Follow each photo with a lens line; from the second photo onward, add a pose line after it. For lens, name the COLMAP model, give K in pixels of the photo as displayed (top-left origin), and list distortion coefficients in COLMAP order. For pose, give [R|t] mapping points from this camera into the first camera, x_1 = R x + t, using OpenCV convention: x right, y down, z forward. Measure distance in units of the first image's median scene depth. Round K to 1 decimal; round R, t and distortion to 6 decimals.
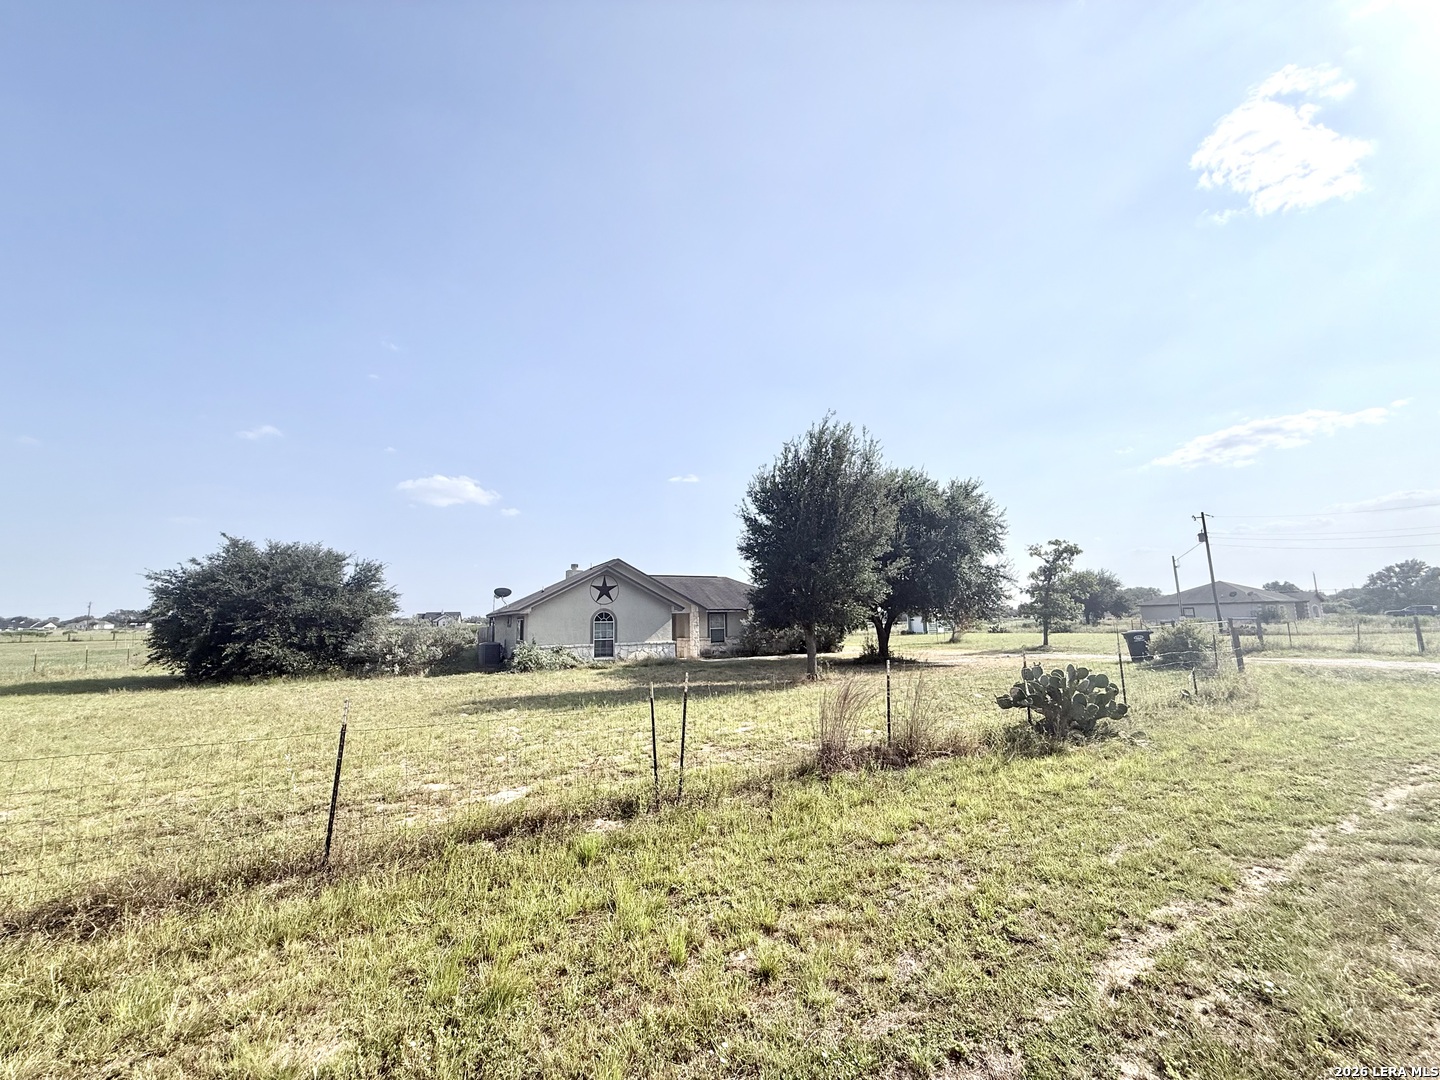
lens RADIAL K [[577.5, 0, 721.2], [0, 577.5, 548.8], [0, 0, 1]] dist [-0.000191, 0.000794]
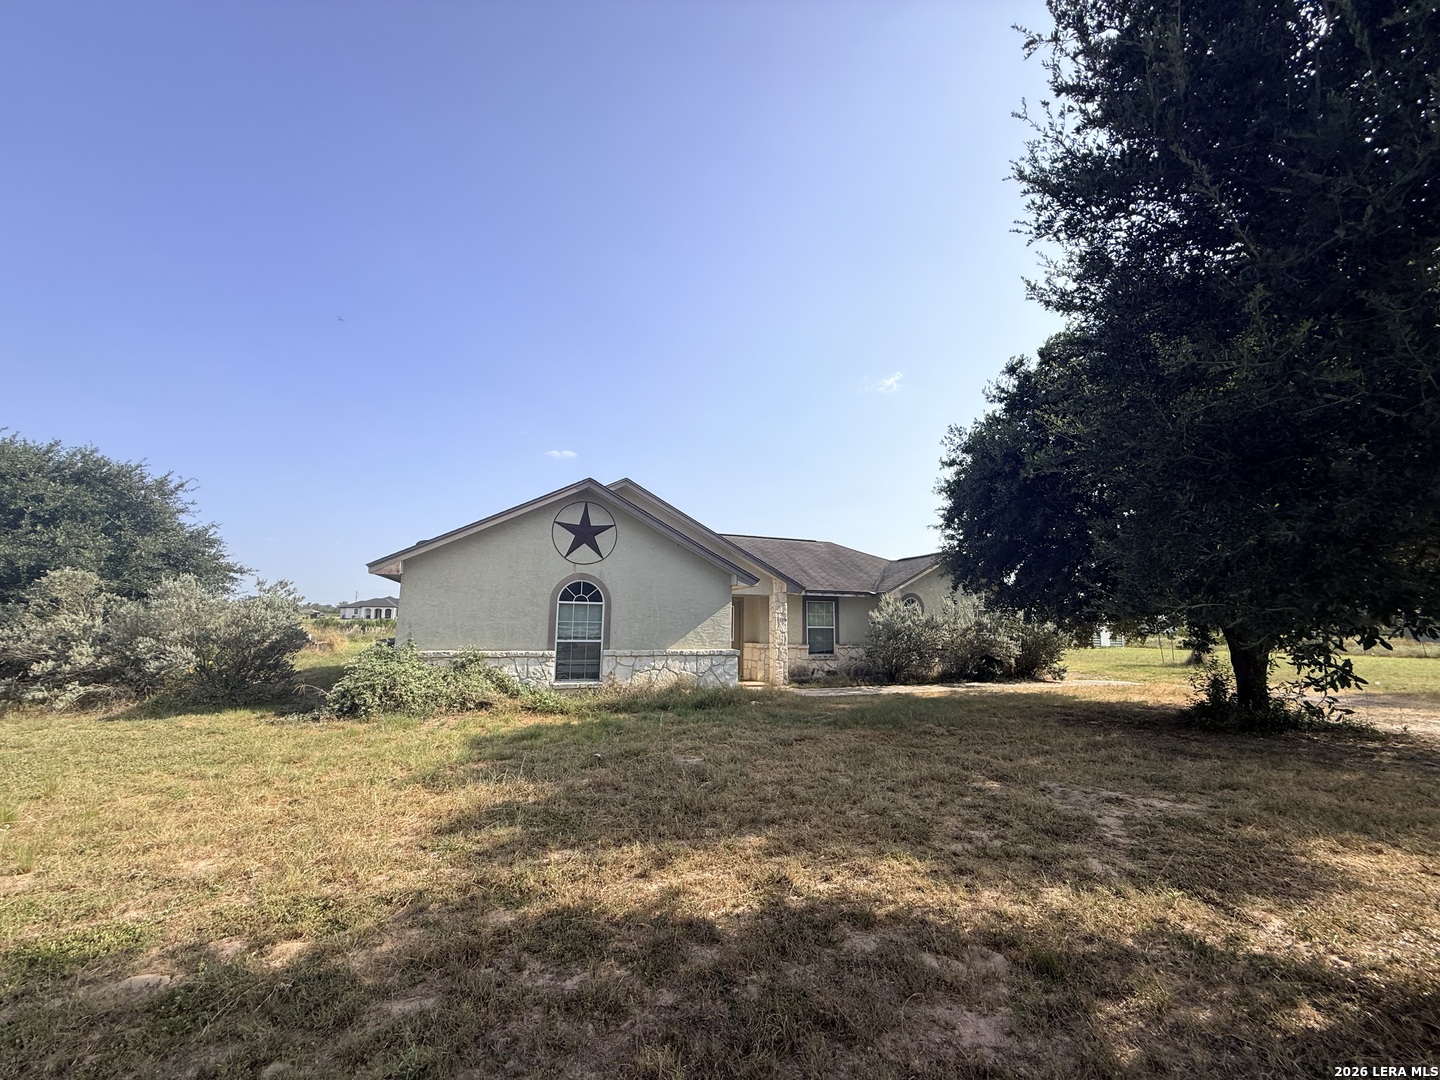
lens RADIAL K [[577.5, 0, 727.0], [0, 577.5, 544.3], [0, 0, 1]] dist [-0.000191, 0.000794]
pose [[0.991920, 0.015094, -0.125965, -0.031447], [-0.016360, 0.999825, -0.009026, 0.081341], [0.125806, 0.011013, 0.991994, 0.551357]]
